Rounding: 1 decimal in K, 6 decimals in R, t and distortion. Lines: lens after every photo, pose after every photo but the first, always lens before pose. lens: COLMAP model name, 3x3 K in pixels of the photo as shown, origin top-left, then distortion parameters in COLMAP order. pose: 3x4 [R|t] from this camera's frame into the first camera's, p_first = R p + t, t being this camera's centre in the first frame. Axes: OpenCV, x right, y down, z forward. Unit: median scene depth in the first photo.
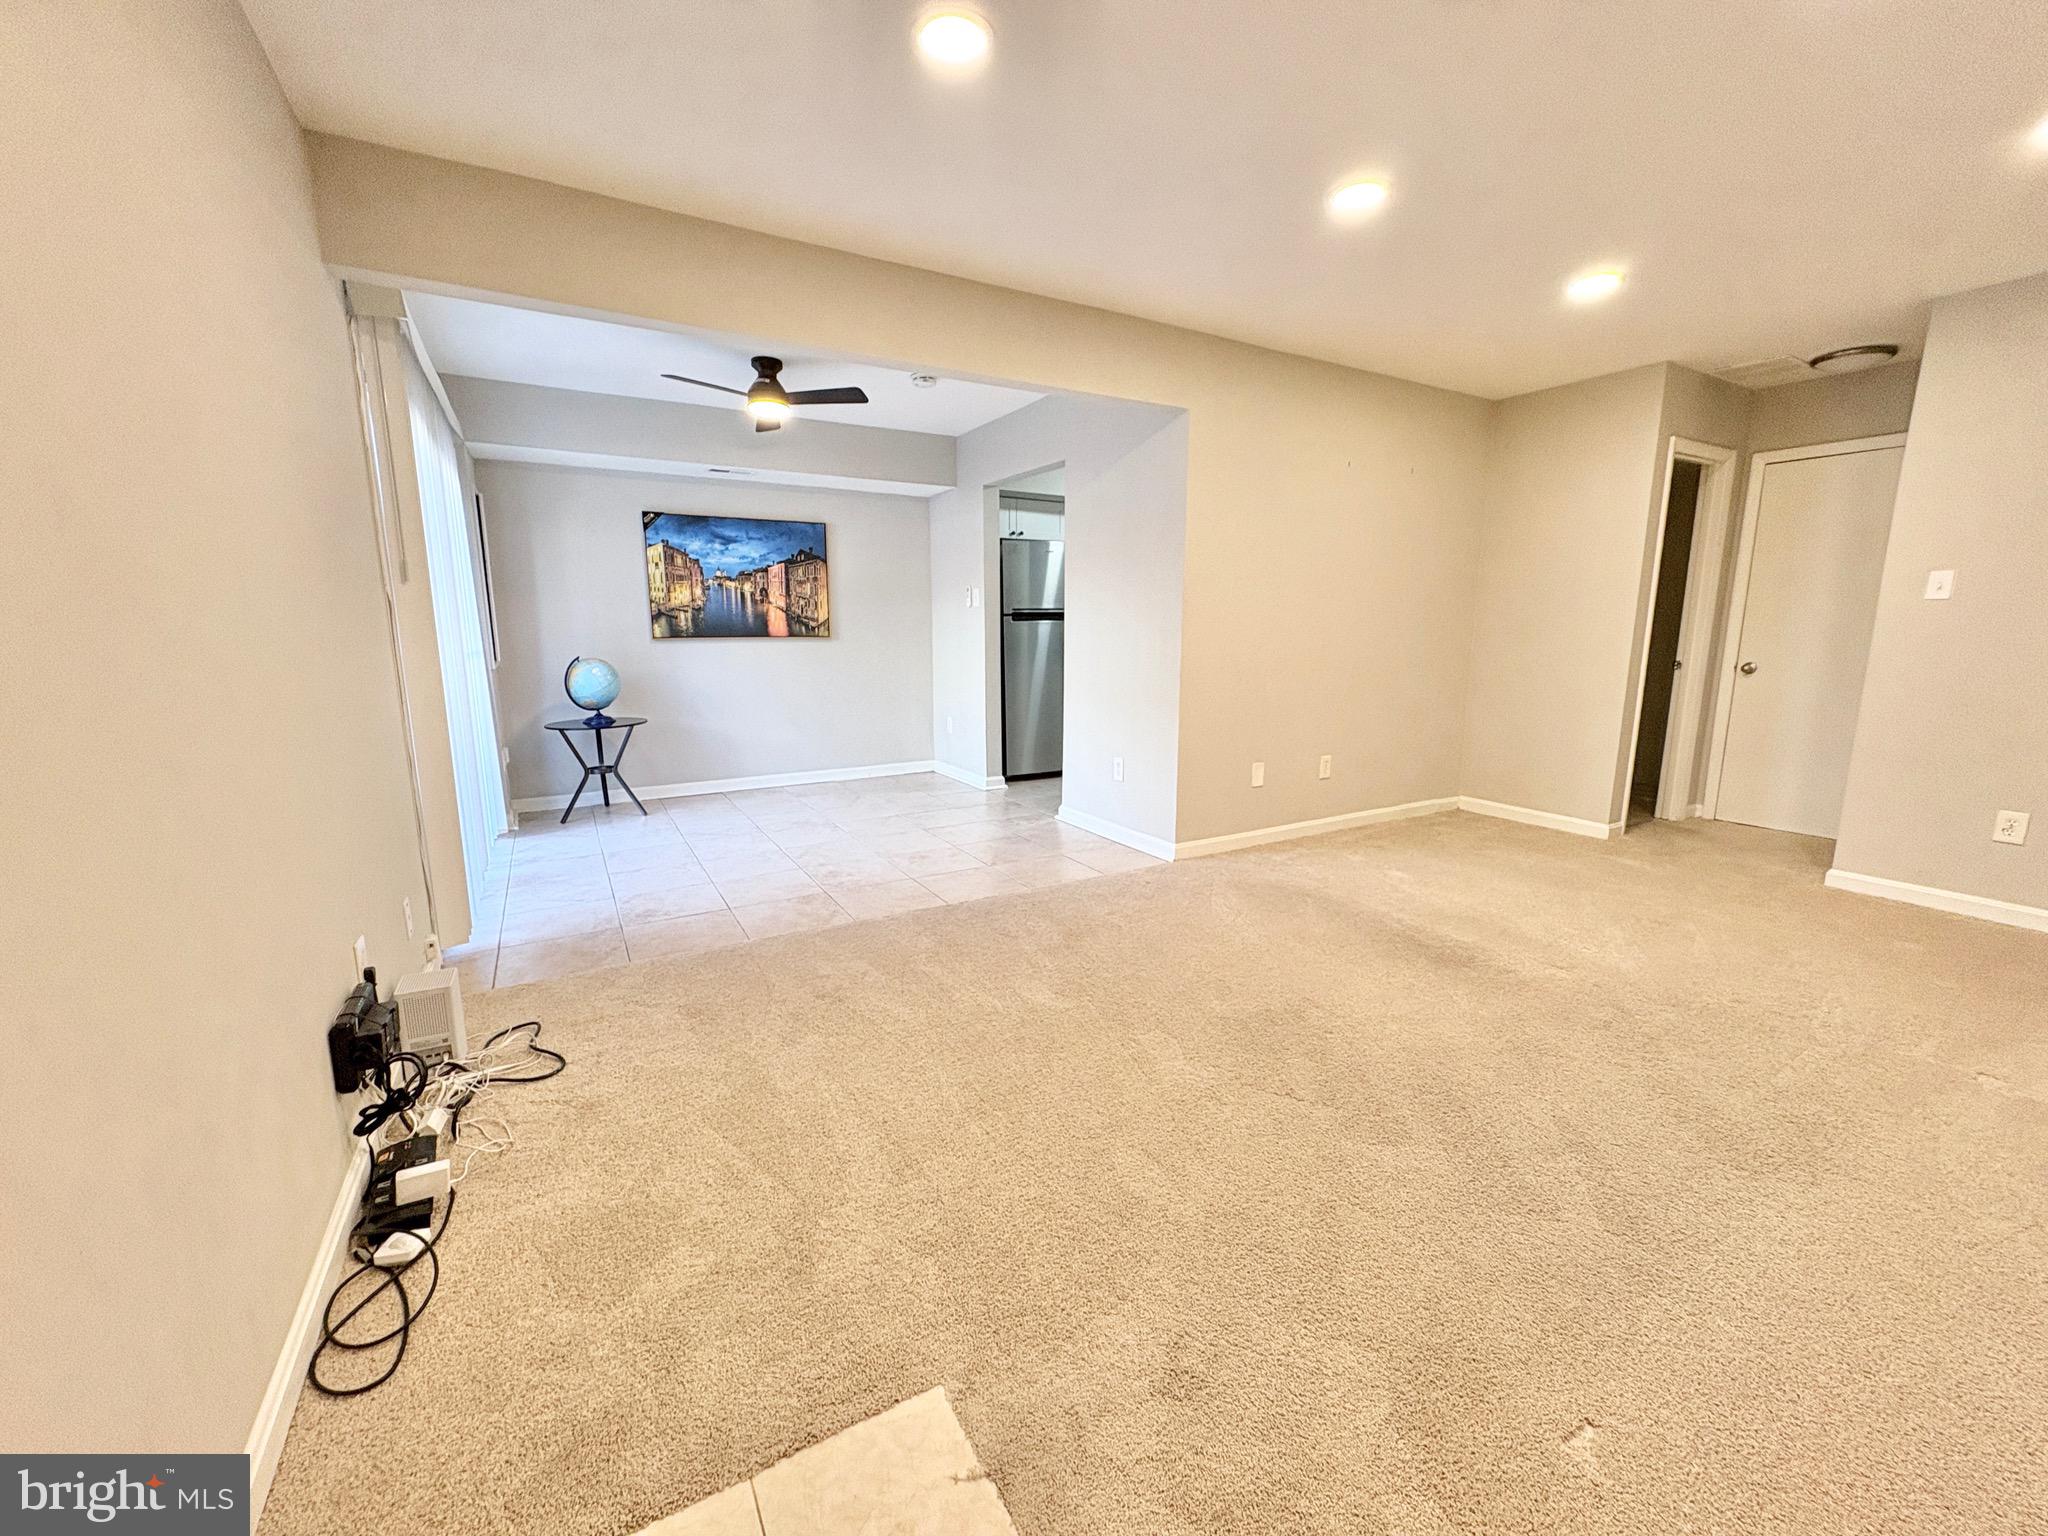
lens RADIAL K [[817.2, 0, 1015.8], [0, 817.2, 784.7], [0, 0, 1]] dist [0.001484, 0.000386]
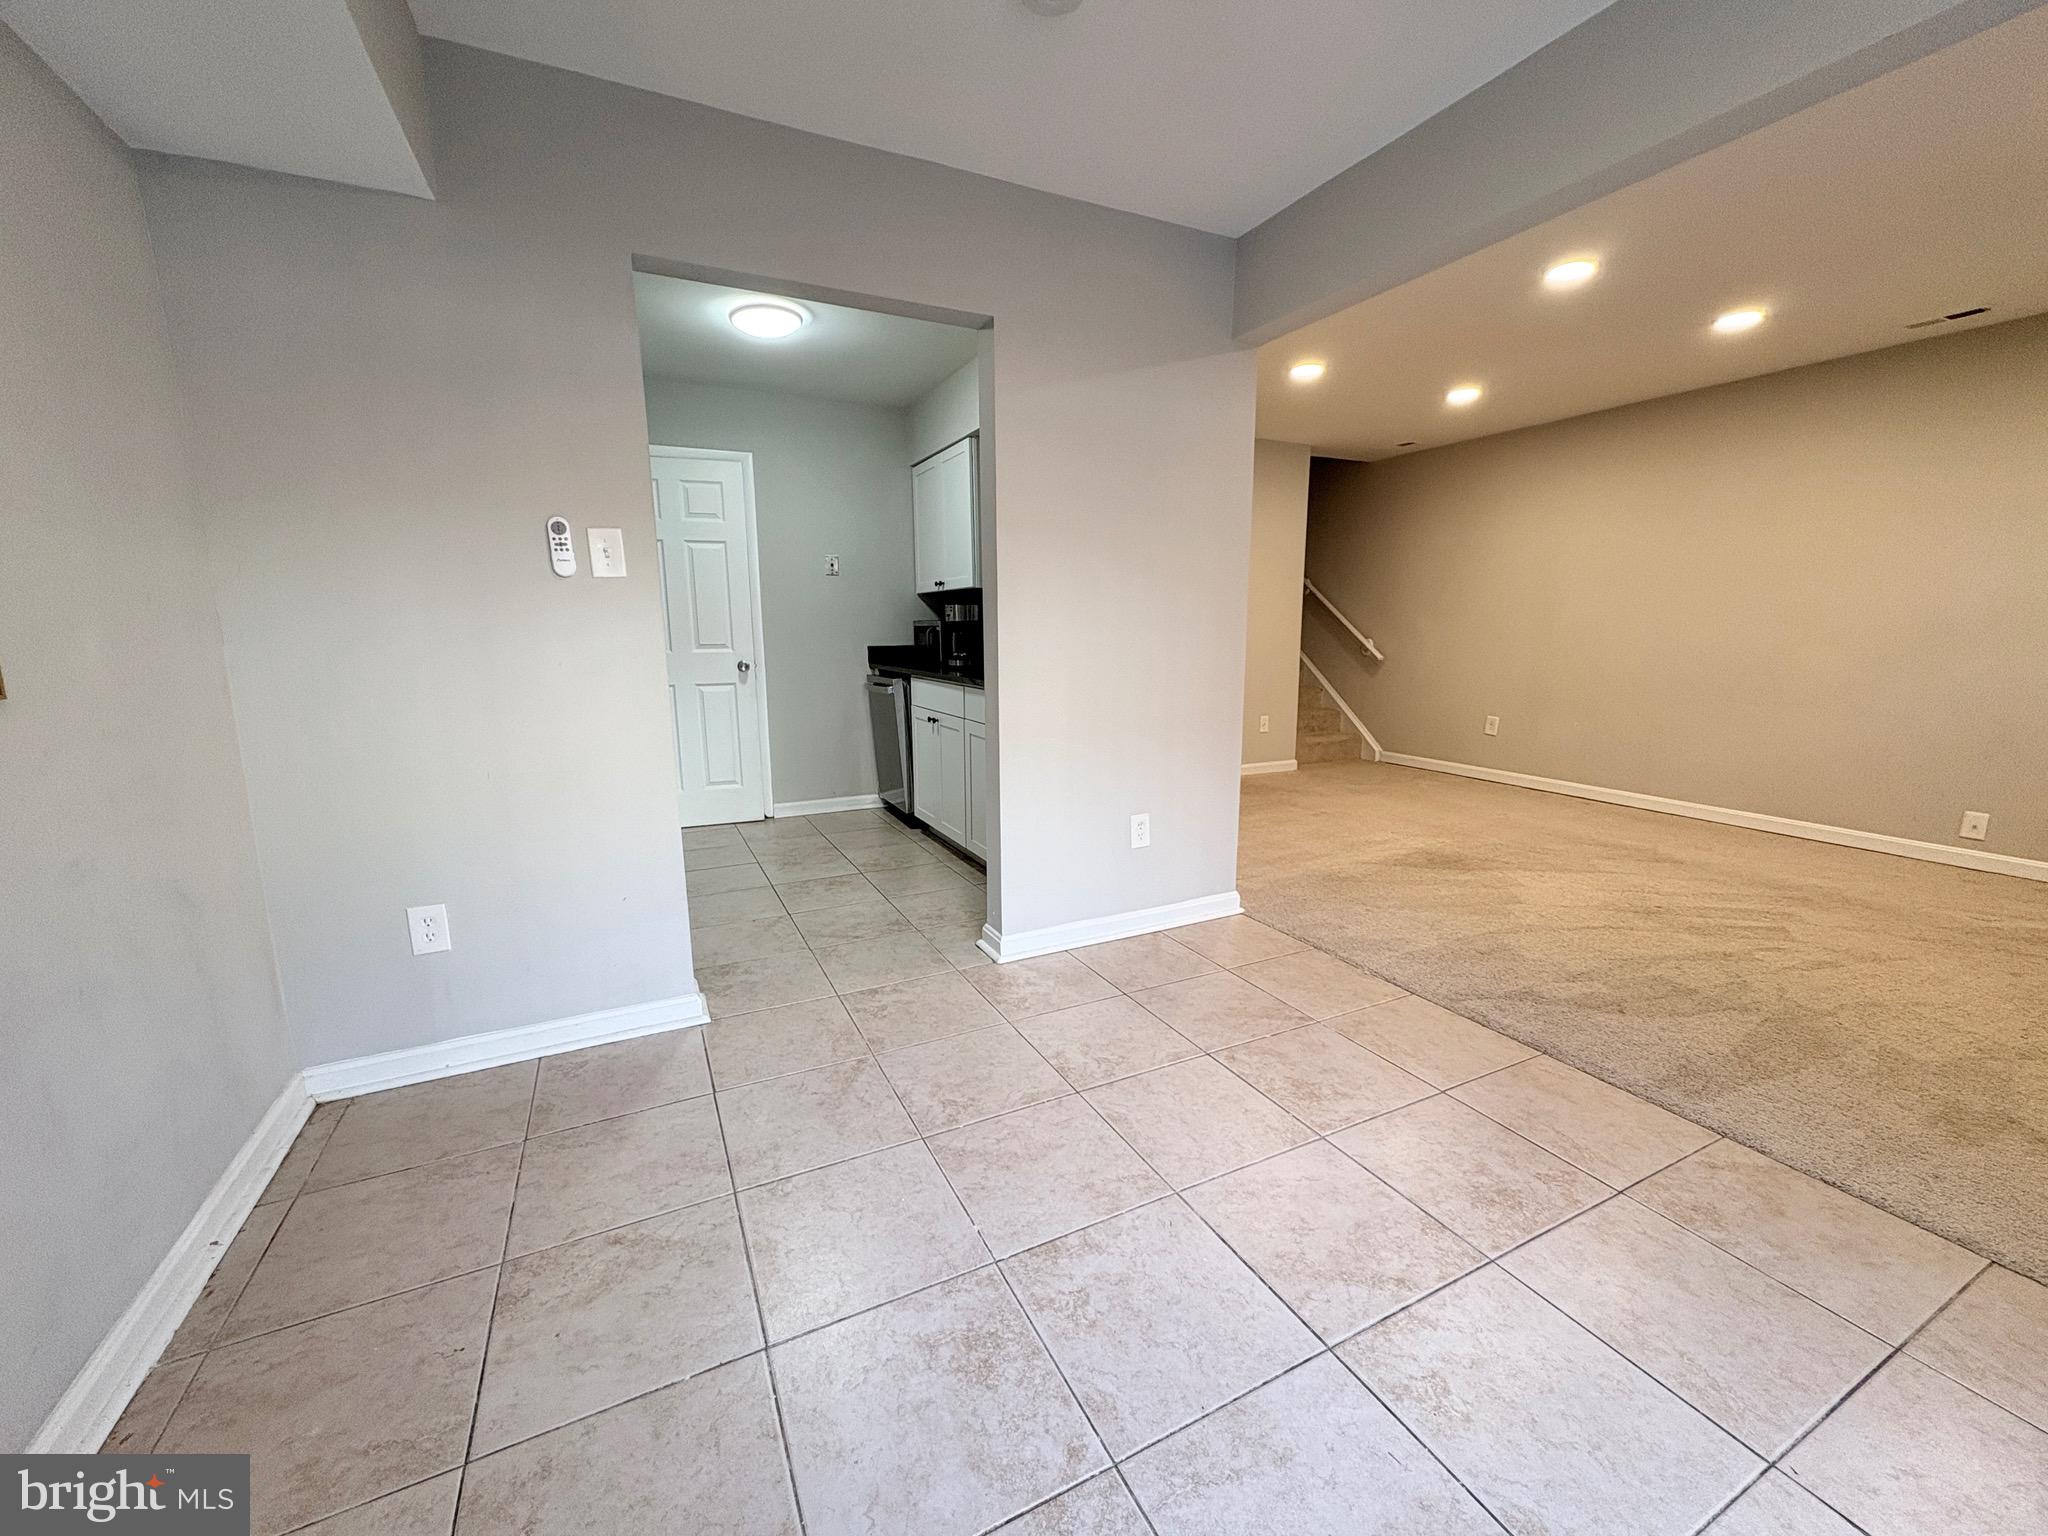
lens RADIAL K [[817.2, 0, 1027.5], [0, 817.2, 762.2], [0, 0, 1]] dist [0.001484, 0.000386]
pose [[0.054893, -0.170362, 0.983851, -0.547311], [0.202902, 0.966682, 0.156068, -0.201725], [-0.977659, 0.191058, 0.087630, 1.018556]]
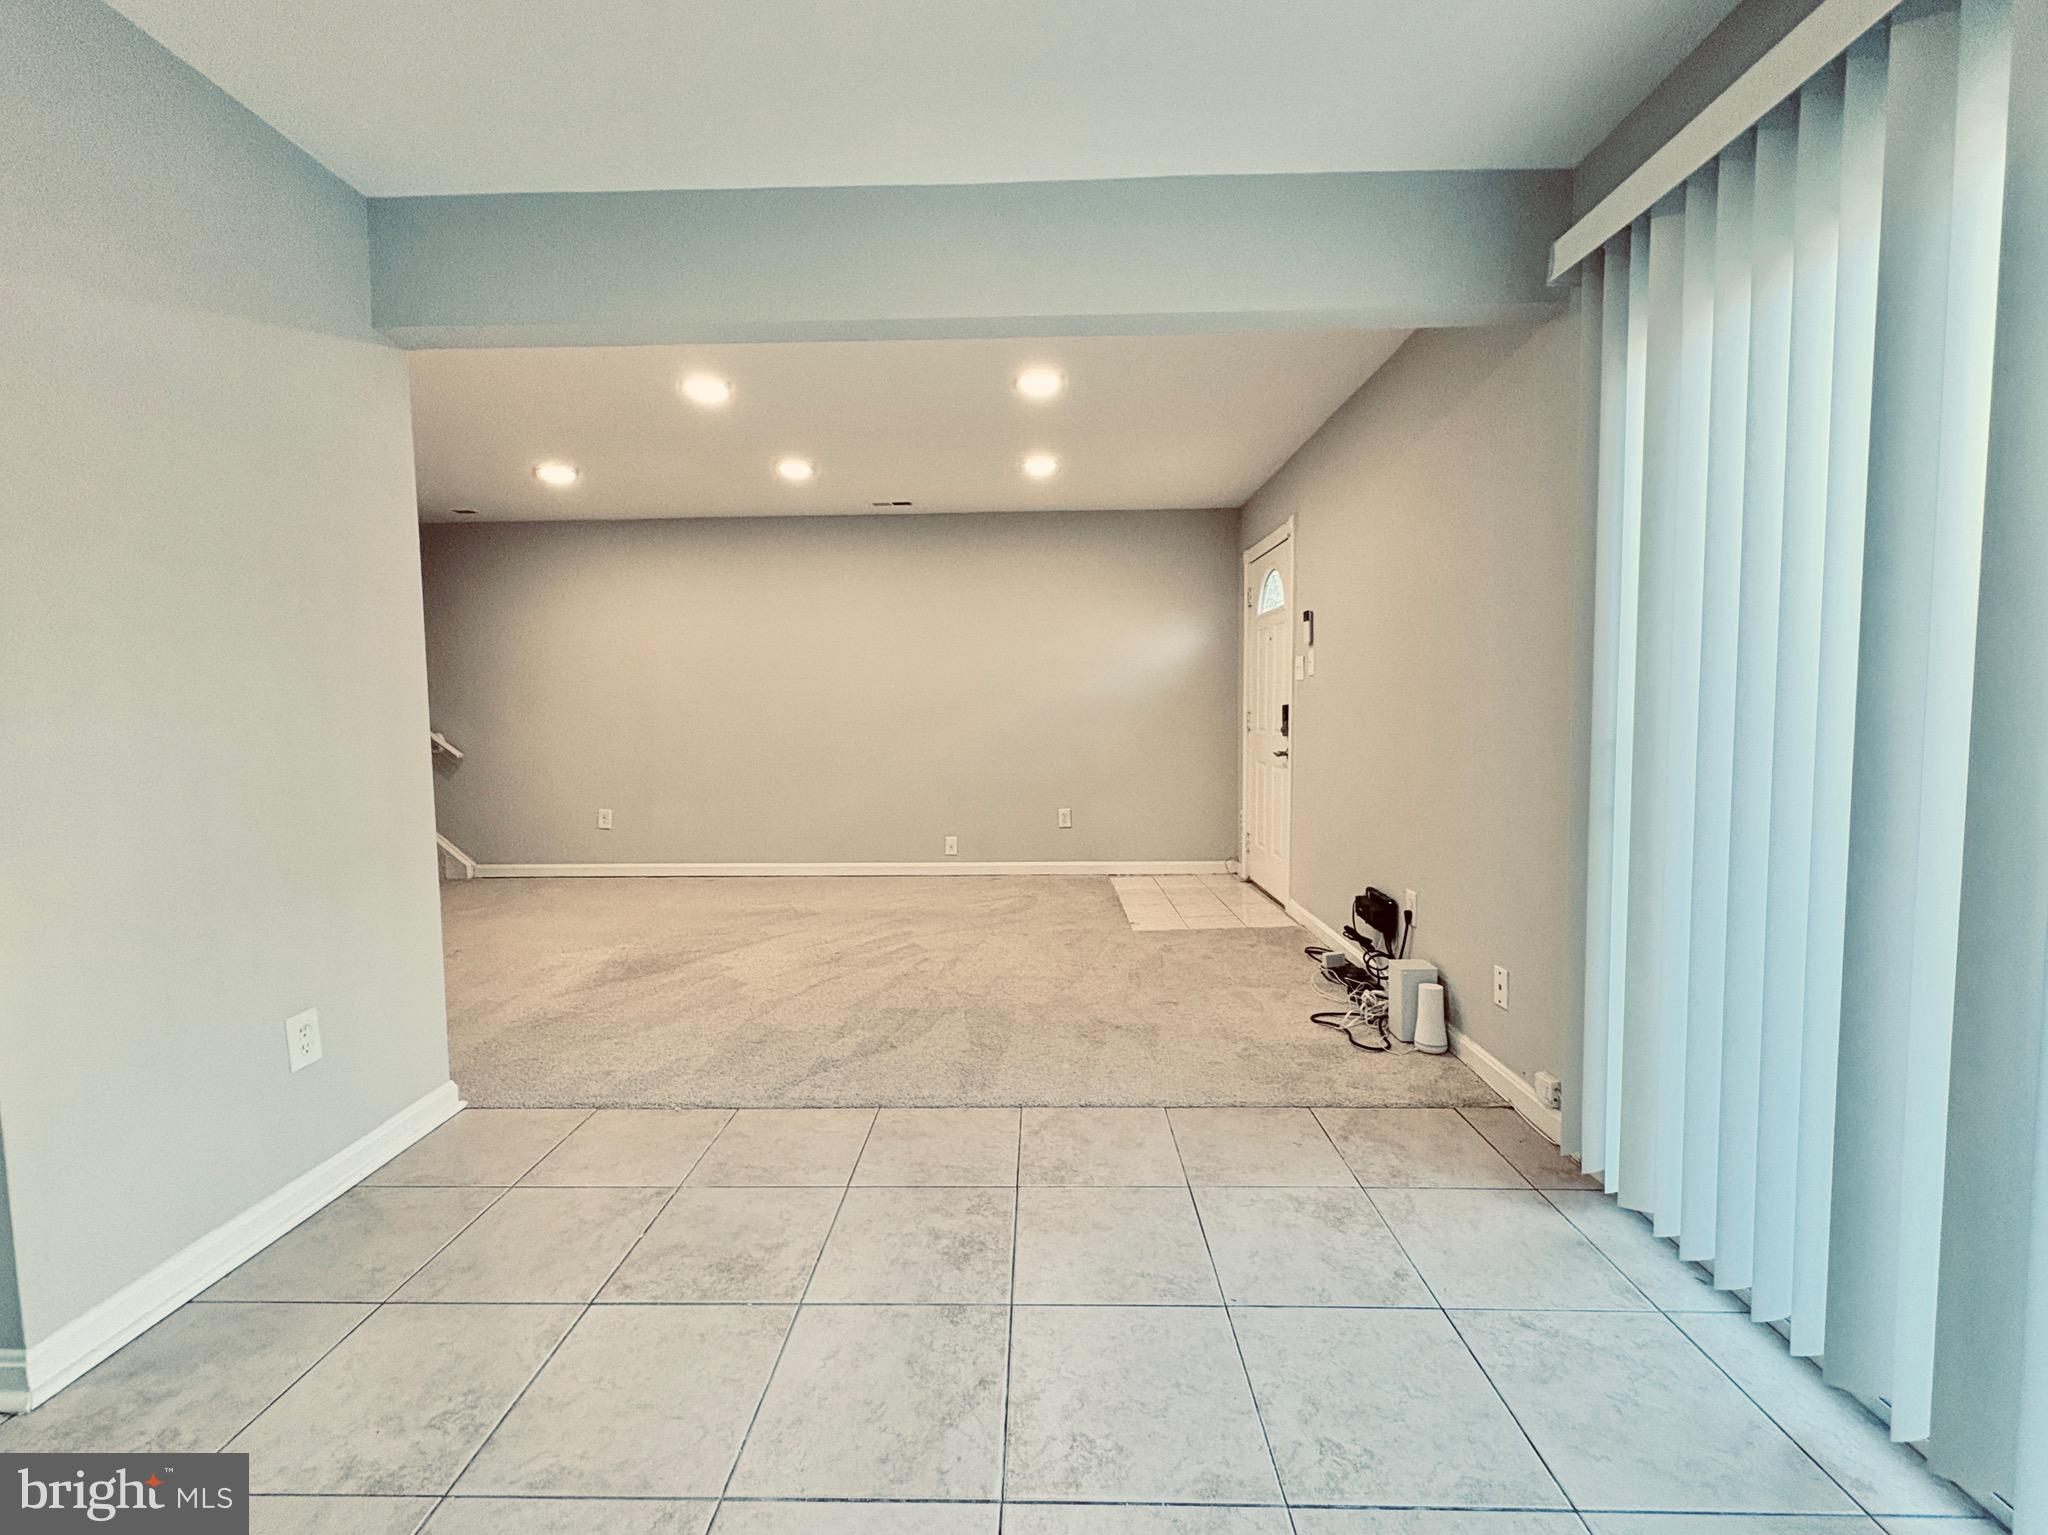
lens RADIAL K [[861.5, 0, 1022.2], [0, 861.5, 761.5], [0, 0, 1]] dist [0.000651, 0.000639]
pose [[-0.858992, -0.023693, 0.511440, -0.426289], [0.111755, 0.966165, 0.232458, -0.223254], [-0.499643, 0.256836, -0.827280, 1.146050]]
